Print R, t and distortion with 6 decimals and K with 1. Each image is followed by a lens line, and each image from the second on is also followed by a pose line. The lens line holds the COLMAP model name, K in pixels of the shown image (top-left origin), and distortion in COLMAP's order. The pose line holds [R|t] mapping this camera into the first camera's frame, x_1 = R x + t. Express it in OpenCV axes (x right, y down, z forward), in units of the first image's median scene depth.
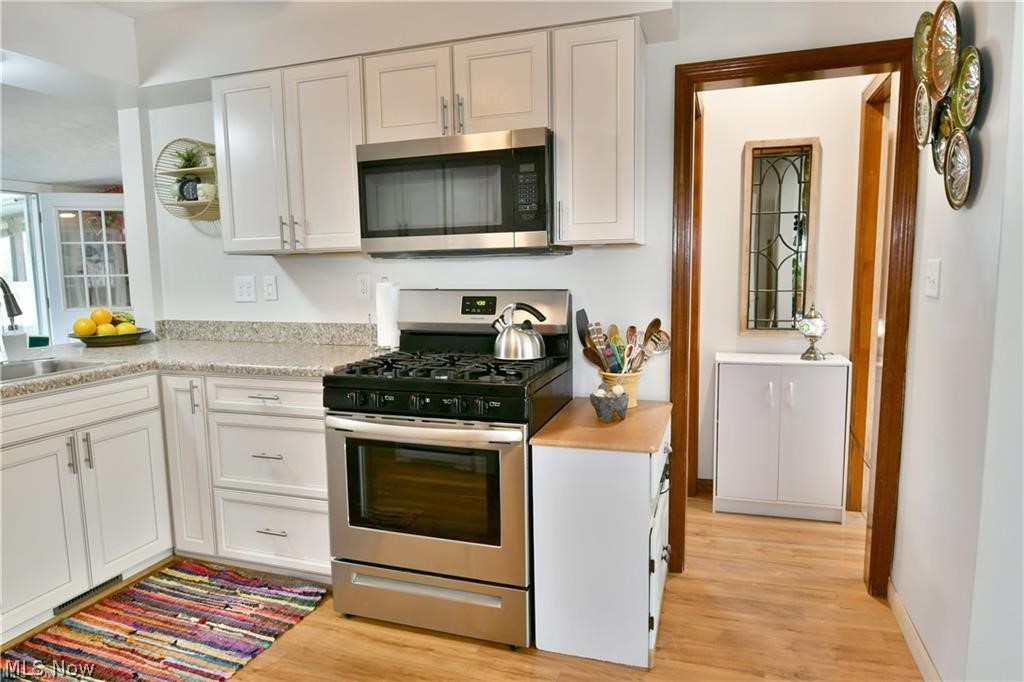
lens RADIAL K [[628.3, 0, 509.7], [0, 628.3, 342.0], [0, 0, 1]] dist [-0.013594, -0.004570]
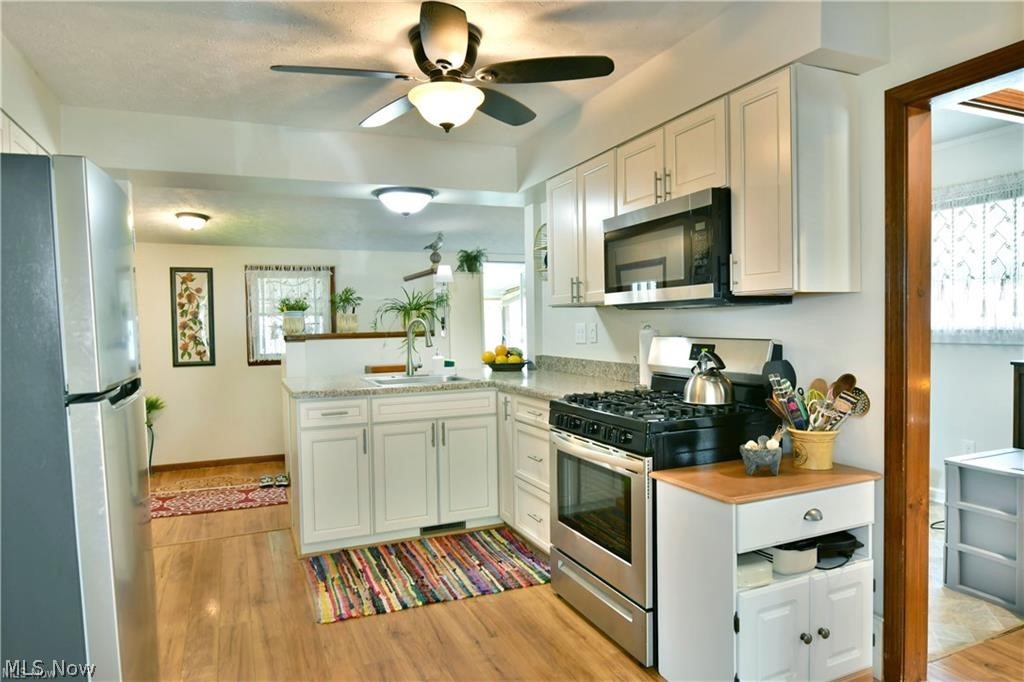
lens RADIAL K [[628.3, 0, 509.7], [0, 628.3, 342.0], [0, 0, 1]] dist [-0.013594, -0.004570]
pose [[0.673448, 0.028864, -0.738671, 0.580880], [-0.082873, 0.995886, -0.036641, -0.010746], [0.734575, 0.085891, 0.673069, 0.043786]]
